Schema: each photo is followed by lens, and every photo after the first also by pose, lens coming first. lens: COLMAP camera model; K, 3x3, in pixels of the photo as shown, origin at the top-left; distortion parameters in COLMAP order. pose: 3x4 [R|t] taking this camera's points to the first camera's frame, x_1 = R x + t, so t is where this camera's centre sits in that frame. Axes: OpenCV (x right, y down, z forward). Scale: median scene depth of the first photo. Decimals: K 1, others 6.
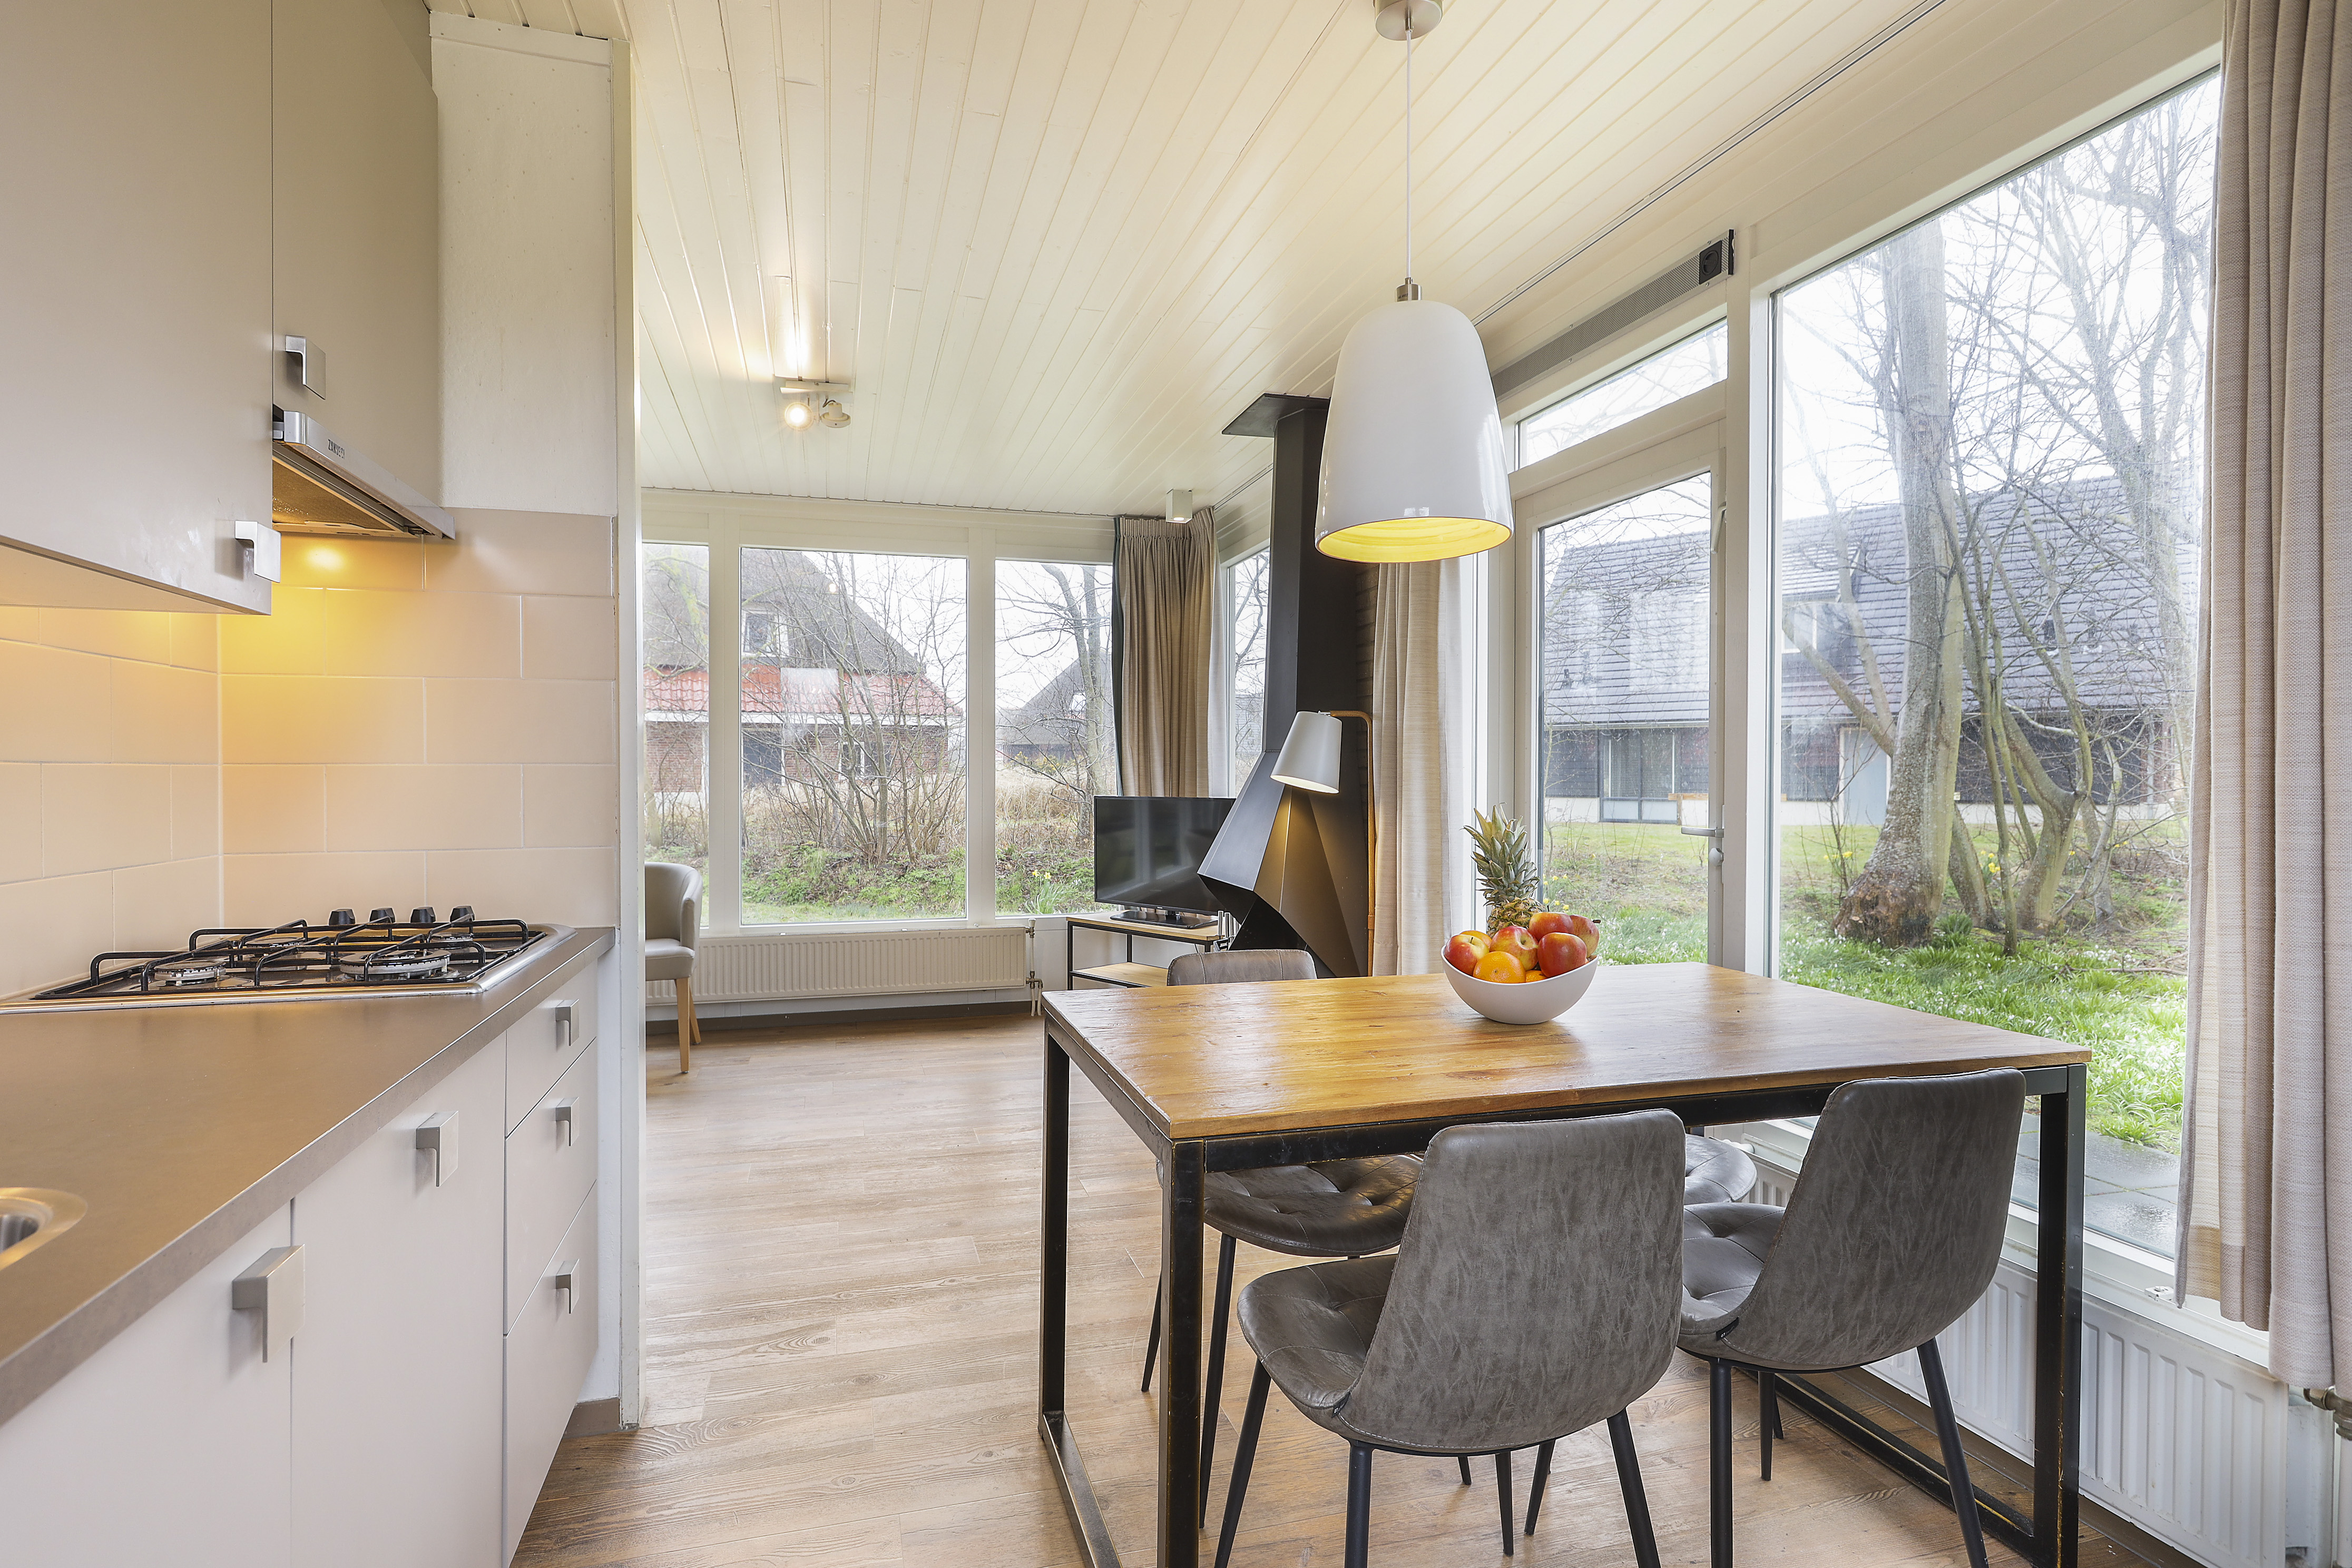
lens RADIAL K [[1202.3, 0, 1173.8], [0, 1202.3, 779.5], [0, 0, 1]] dist [0.000882, 0.000045]
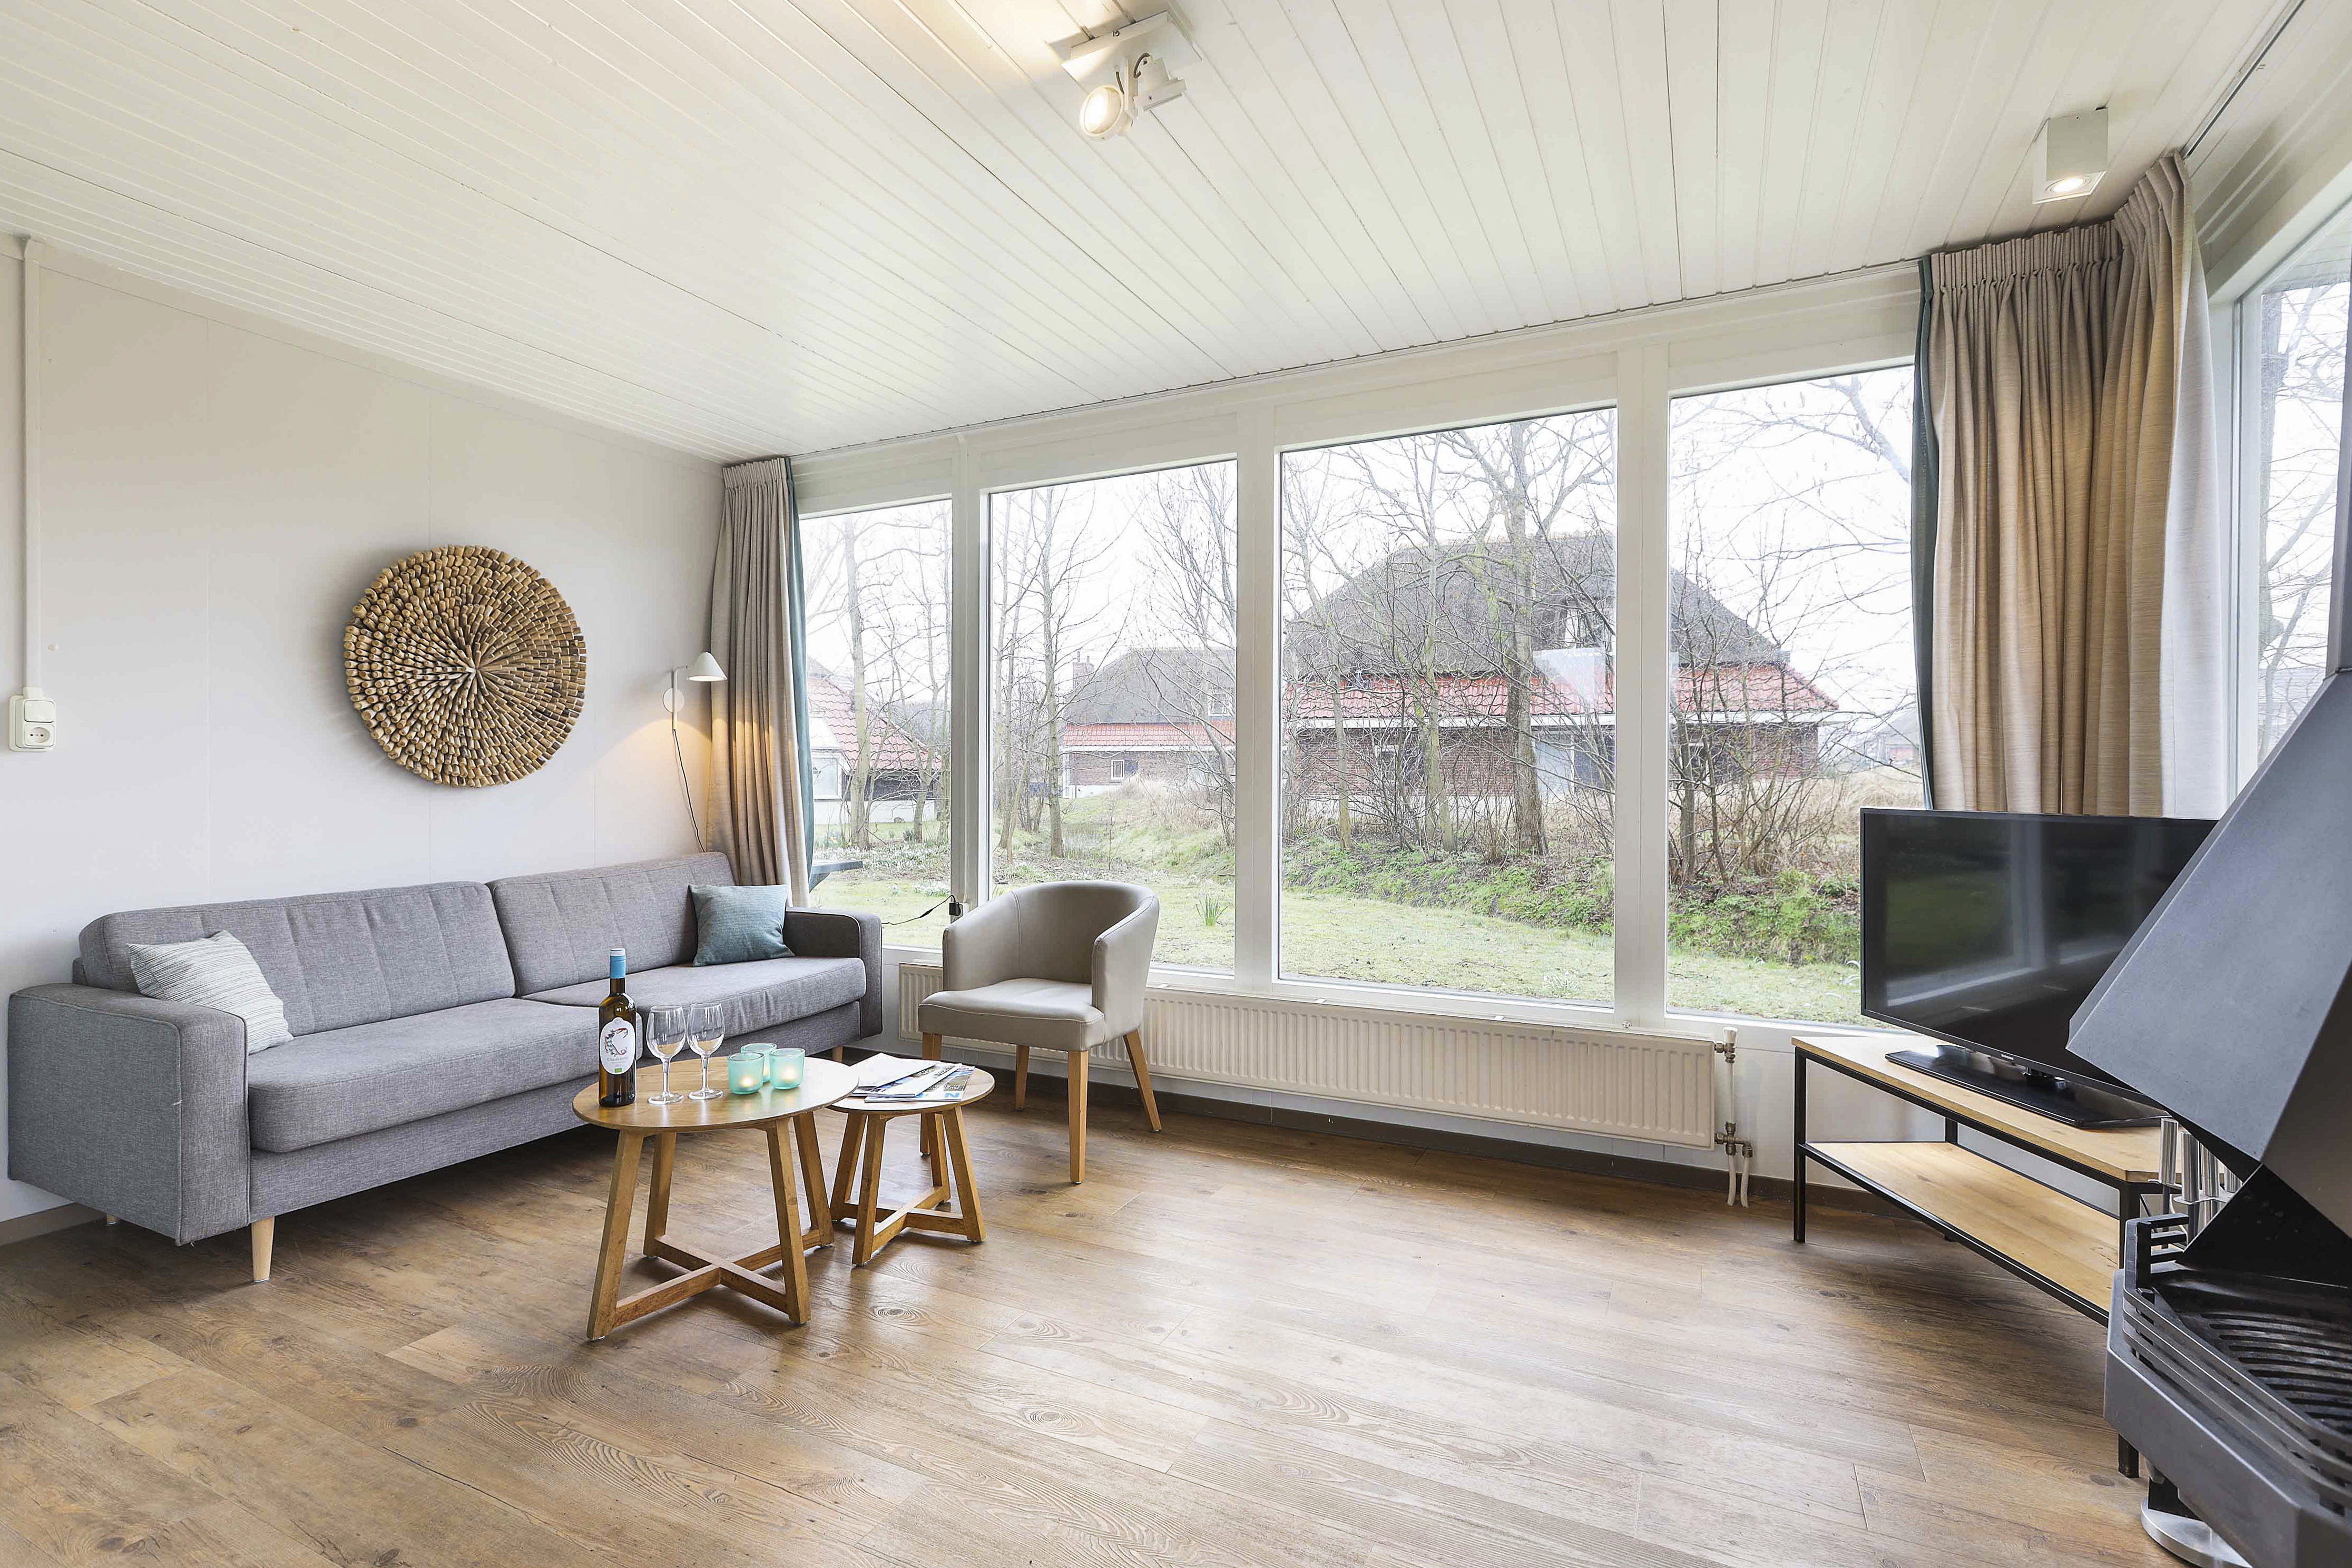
lens RADIAL K [[1085.7, 0, 1153.0], [0, 1085.7, 773.5], [0, 0, 1]] dist [0.001073, -0.000669]
pose [[0.722687, 0.000182, -0.691175, 0.034468], [-0.009901, 0.999900, -0.010088, 0.007021], [0.691104, 0.014134, 0.722617, 0.452747]]
